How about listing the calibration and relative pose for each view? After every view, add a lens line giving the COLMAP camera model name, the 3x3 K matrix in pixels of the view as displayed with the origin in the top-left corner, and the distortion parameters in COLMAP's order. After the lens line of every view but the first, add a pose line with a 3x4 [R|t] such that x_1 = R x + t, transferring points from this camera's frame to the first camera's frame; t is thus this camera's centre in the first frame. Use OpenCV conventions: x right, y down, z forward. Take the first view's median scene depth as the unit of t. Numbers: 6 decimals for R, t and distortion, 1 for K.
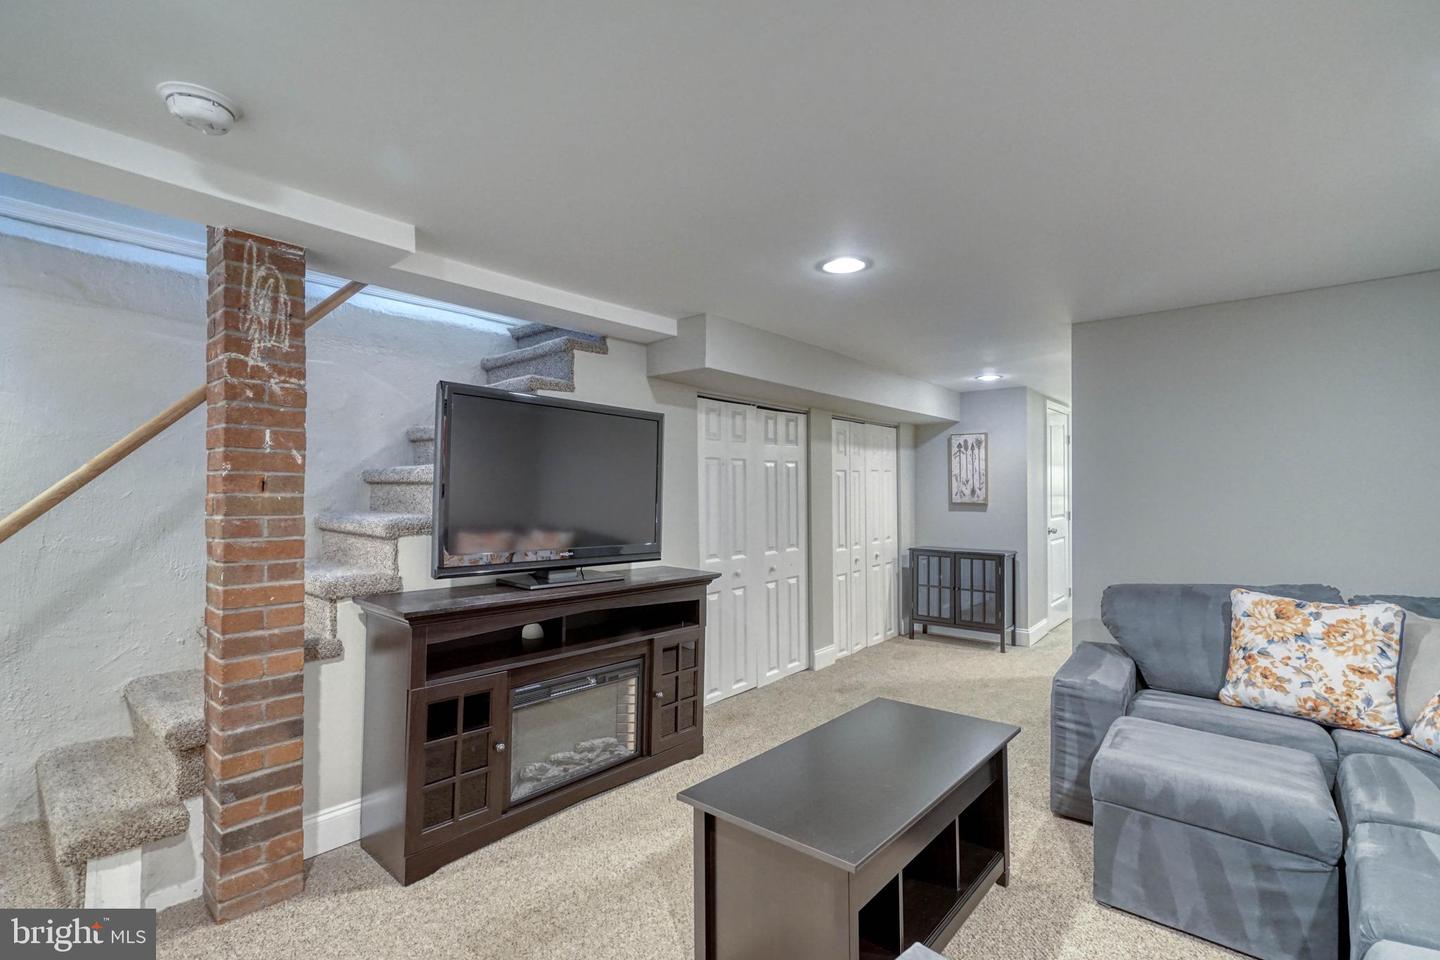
lens RADIAL K [[673.4, 0, 726.0], [0, 673.4, 469.5], [0, 0, 1]] dist [0.001694, 0.000985]
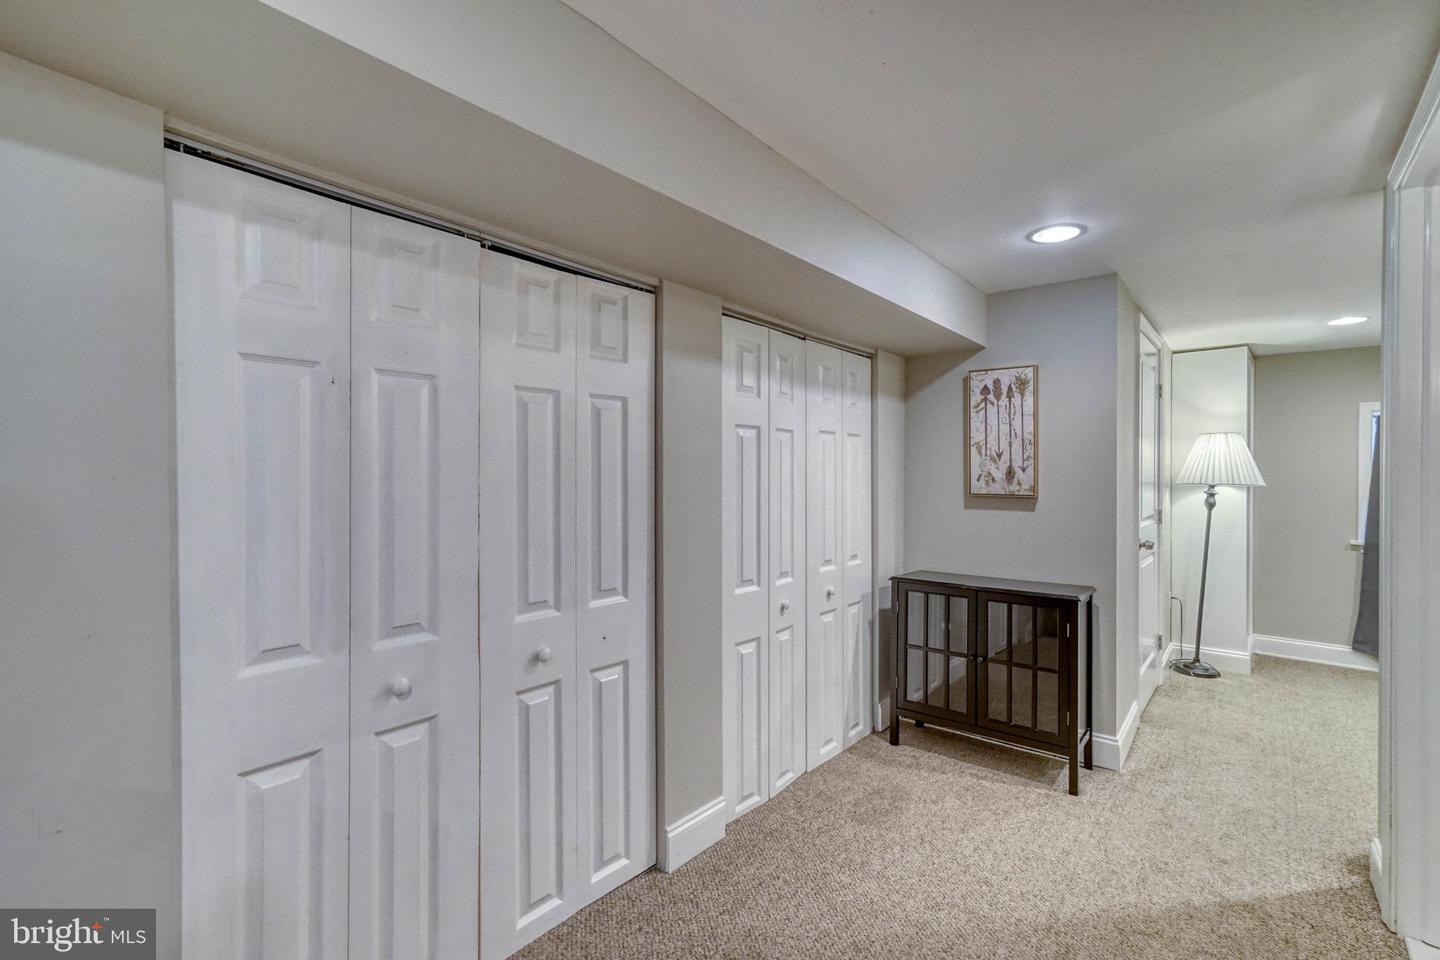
lens RADIAL K [[673.4, 0, 726.0], [0, 673.4, 469.5], [0, 0, 1]] dist [0.001694, 0.000985]
pose [[0.999985, 0.005423, 0.000578, 0.144065], [-0.005433, 0.999824, 0.017976, 0.022024], [-0.000481, -0.017979, 0.999838, 0.479775]]
